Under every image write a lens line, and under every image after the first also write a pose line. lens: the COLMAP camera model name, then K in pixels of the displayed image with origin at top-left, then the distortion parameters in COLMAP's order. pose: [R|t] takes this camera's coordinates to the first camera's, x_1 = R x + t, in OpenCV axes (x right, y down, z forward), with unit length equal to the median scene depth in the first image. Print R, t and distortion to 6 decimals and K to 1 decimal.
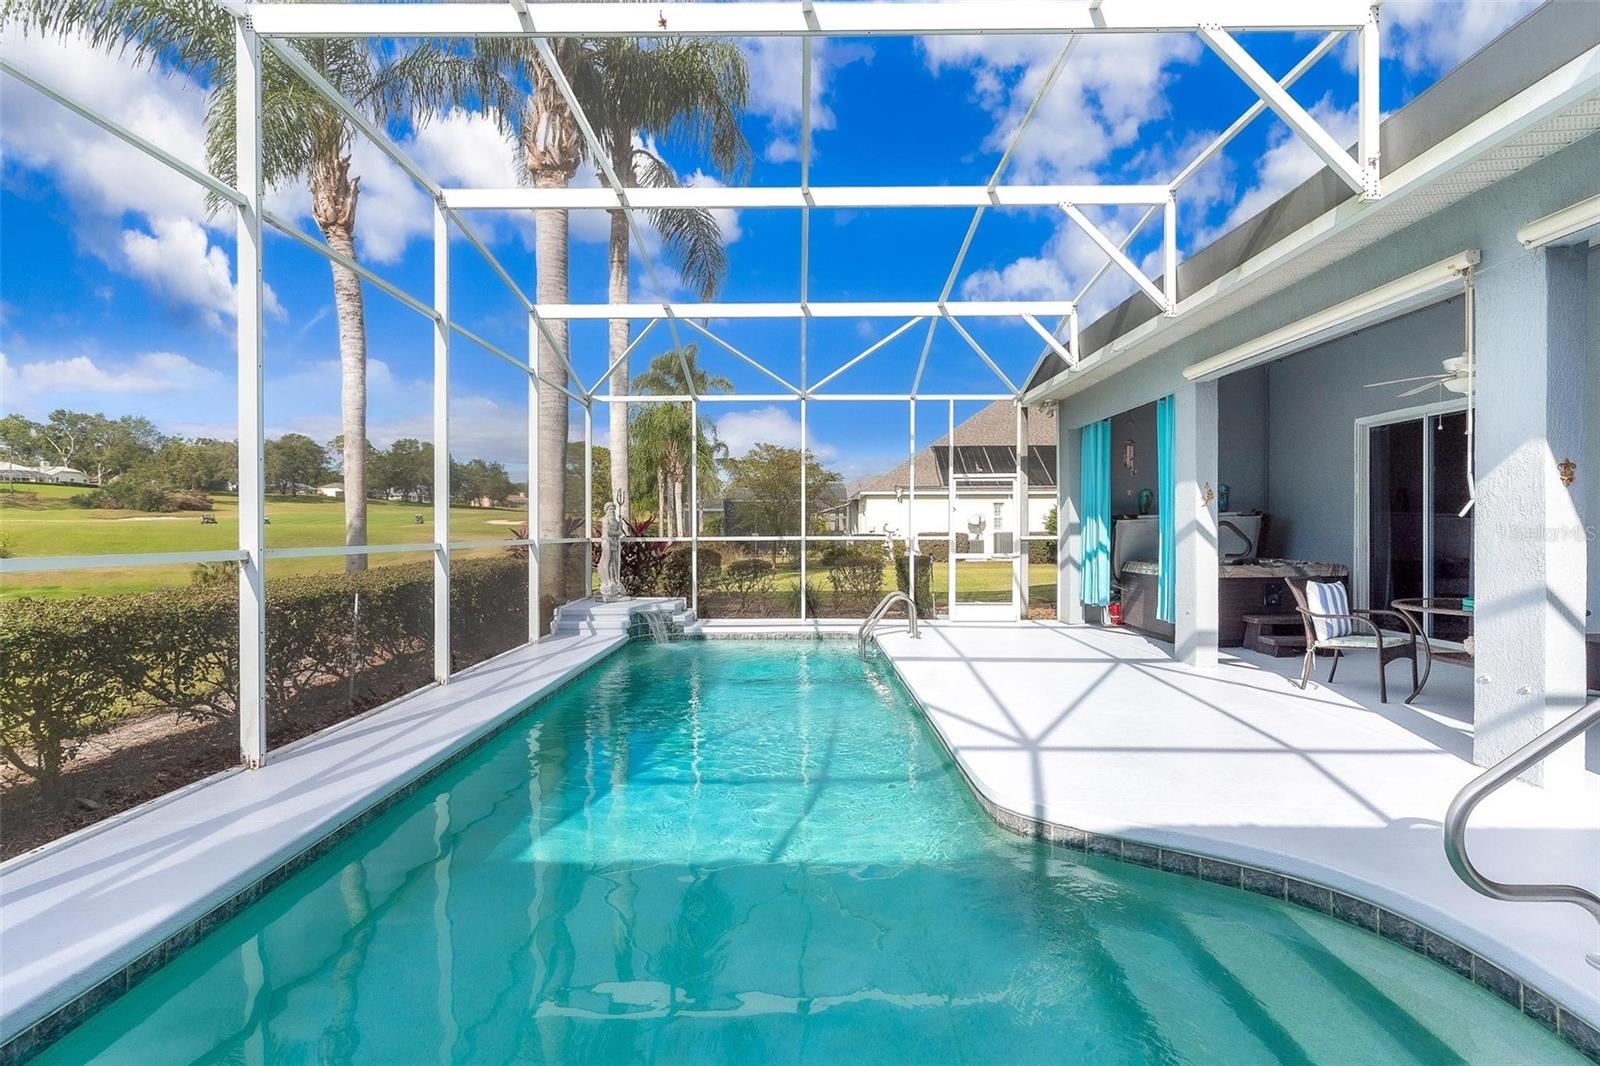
lens RADIAL K [[789.3, 0, 803.5], [0, 789.3, 532.8], [0, 0, 1]] dist [0.002359, 0.000200]
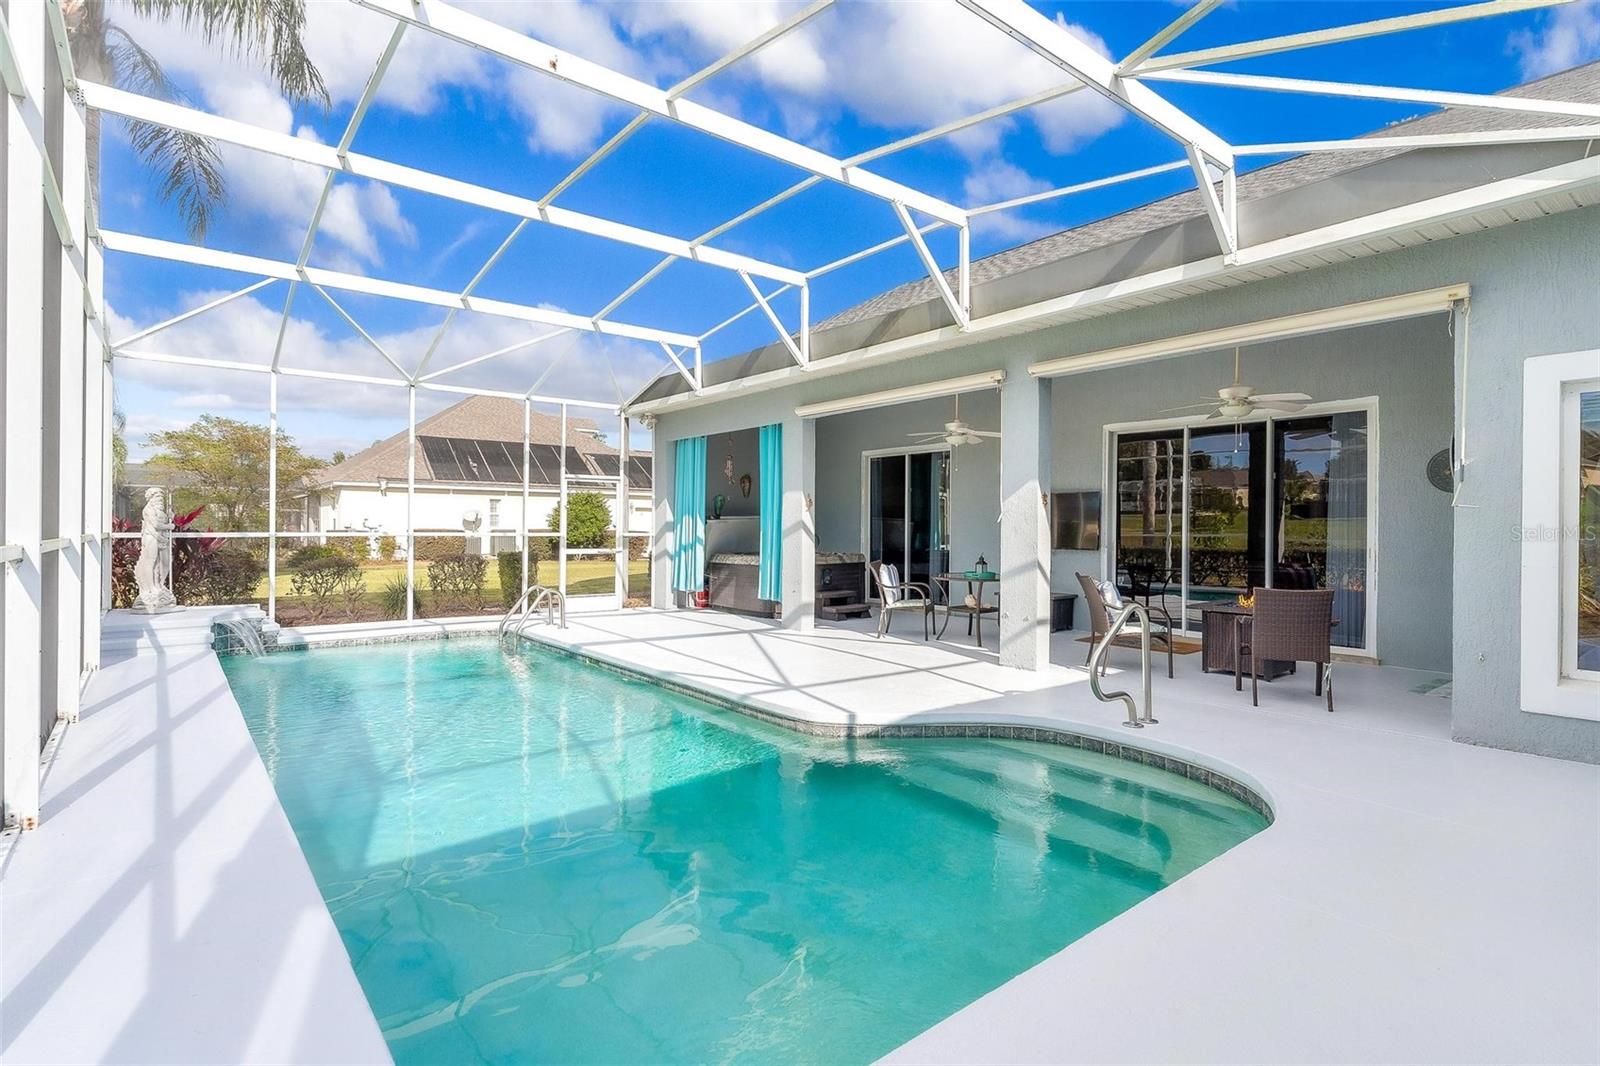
lens RADIAL K [[789.3, 0, 816.6], [0, 789.3, 529.9], [0, 0, 1]] dist [0.002359, 0.000200]
pose [[0.770915, 0.006485, 0.636905, -0.240290], [-0.006034, 0.999978, -0.002878, 0.001502], [-0.636910, -0.001625, 0.770937, -0.034096]]
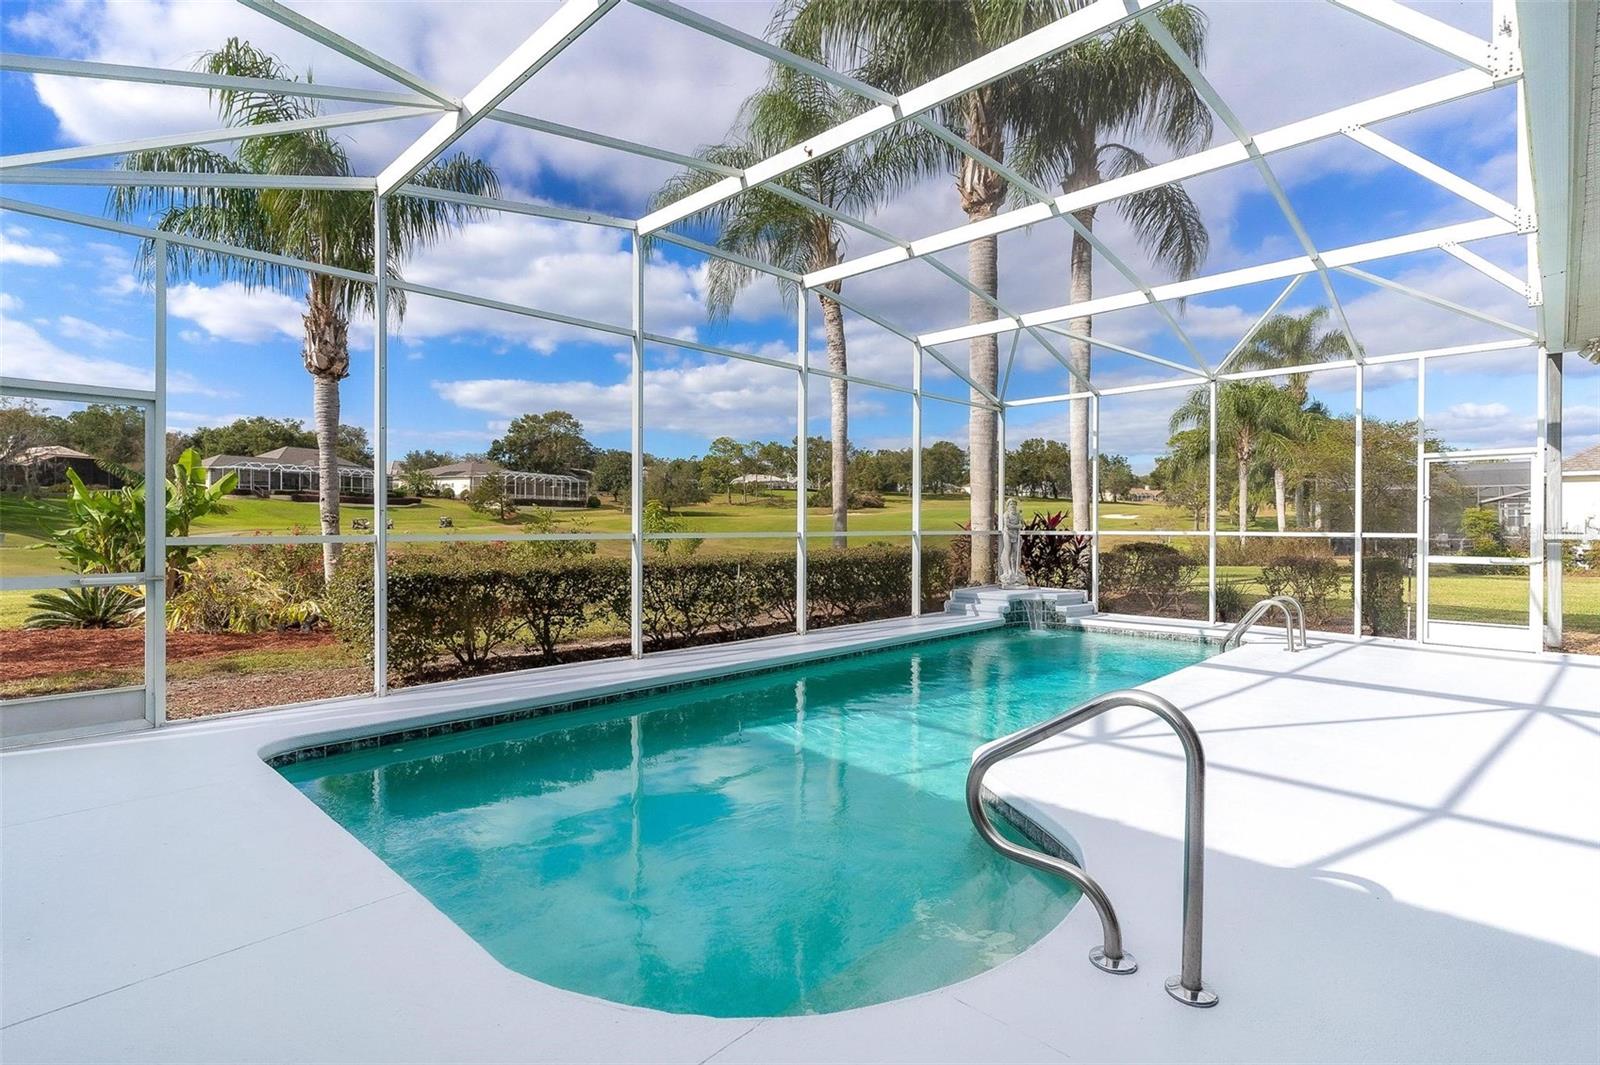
lens RADIAL K [[818.1, 0, 799.2], [0, 818.1, 526.0], [0, 0, 1]] dist [0.002702, 0.000689]
pose [[0.700818, 0.006054, -0.713314, 0.357037], [-0.007082, 0.999974, 0.001530, 0.000045], [0.713305, 0.003980, 0.700843, -0.003502]]
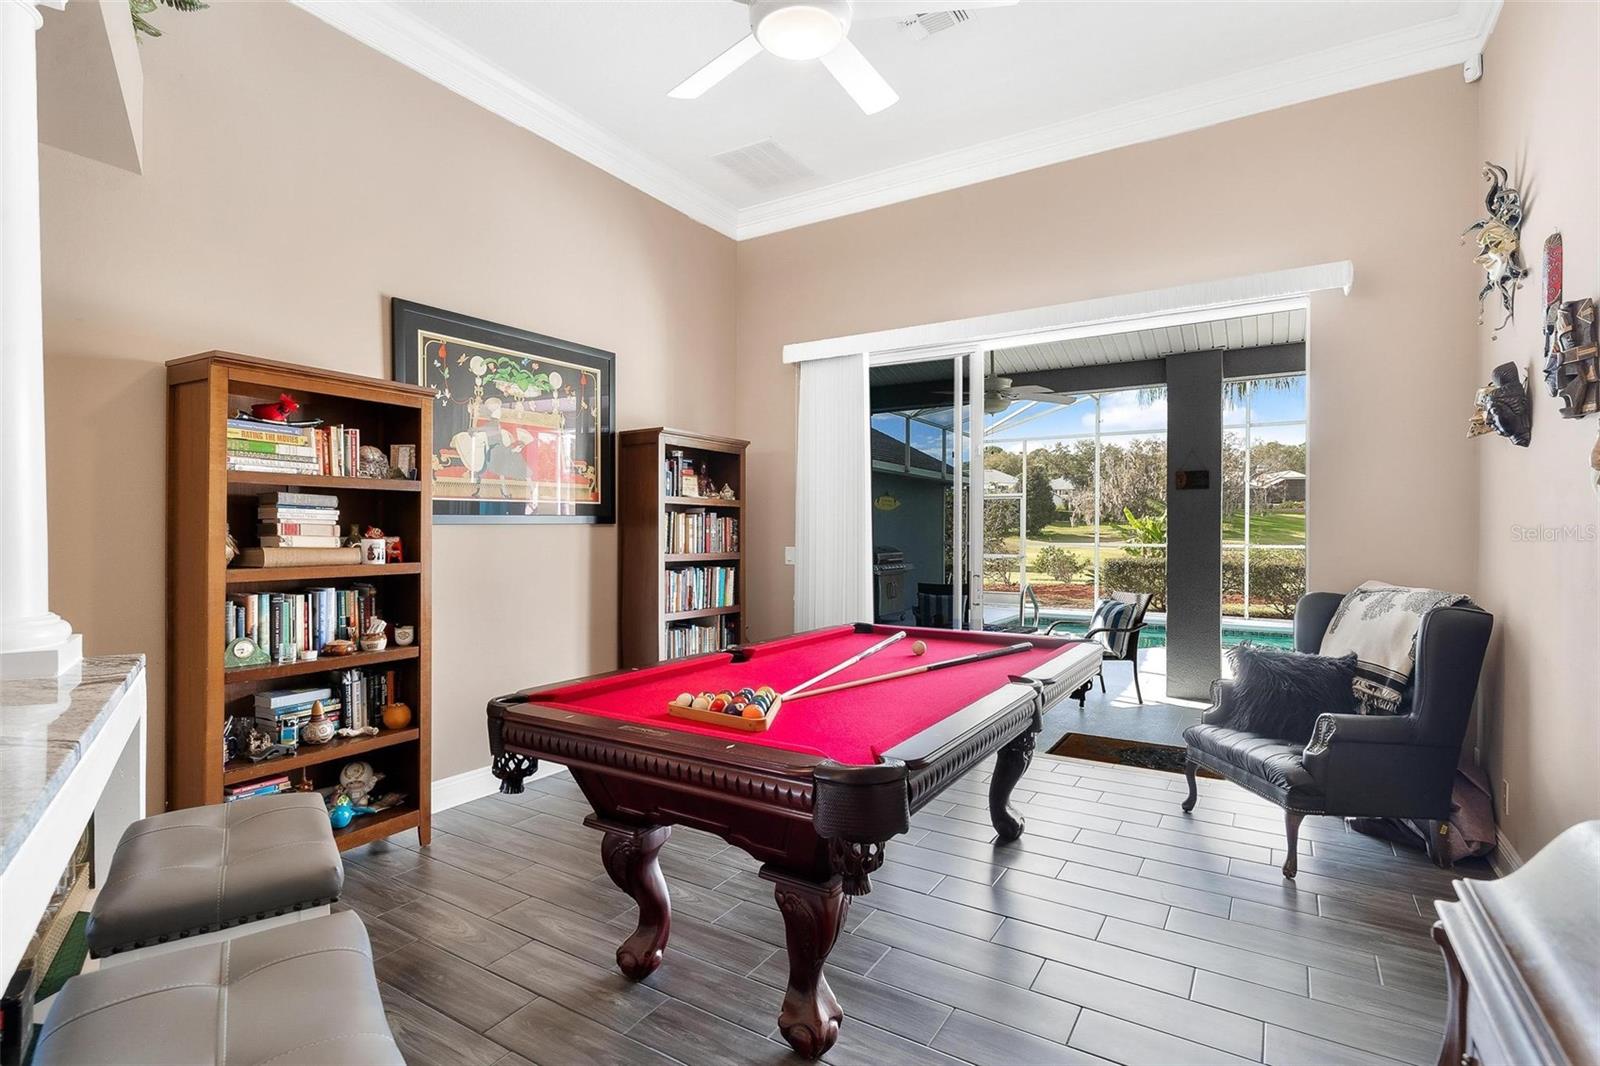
lens RADIAL K [[789.3, 0, 803.2], [0, 789.3, 531.7], [0, 0, 1]] dist [0.002359, 0.000200]
pose [[-0.527168, 0.005859, -0.849741, 1.157664], [-0.001877, 0.999966, 0.008060, -0.025297], [0.849759, 0.005844, -0.527139, 0.447364]]
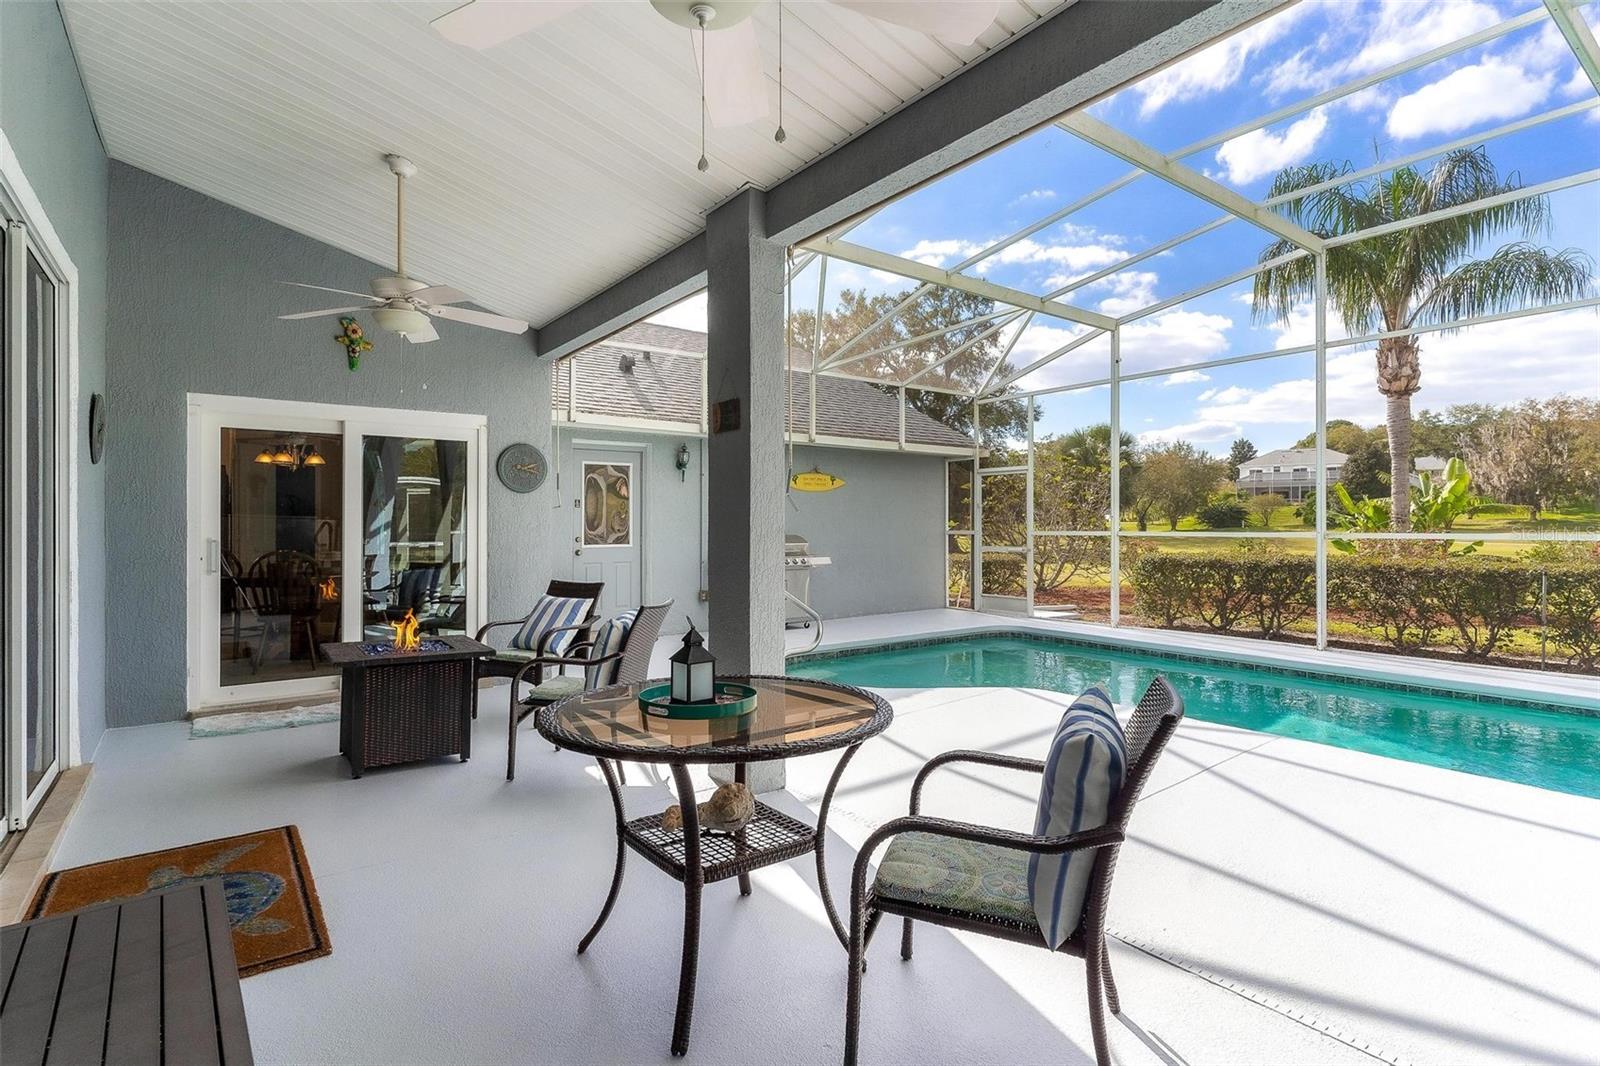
lens RADIAL K [[789.3, 0, 826.5], [0, 789.3, 522.7], [0, 0, 1]] dist [0.002359, 0.000200]
pose [[-0.802420, 0.006918, -0.596719, 0.602135], [0.006174, 0.999976, 0.003291, -0.011430], [0.596728, -0.001044, -0.802443, 0.733328]]
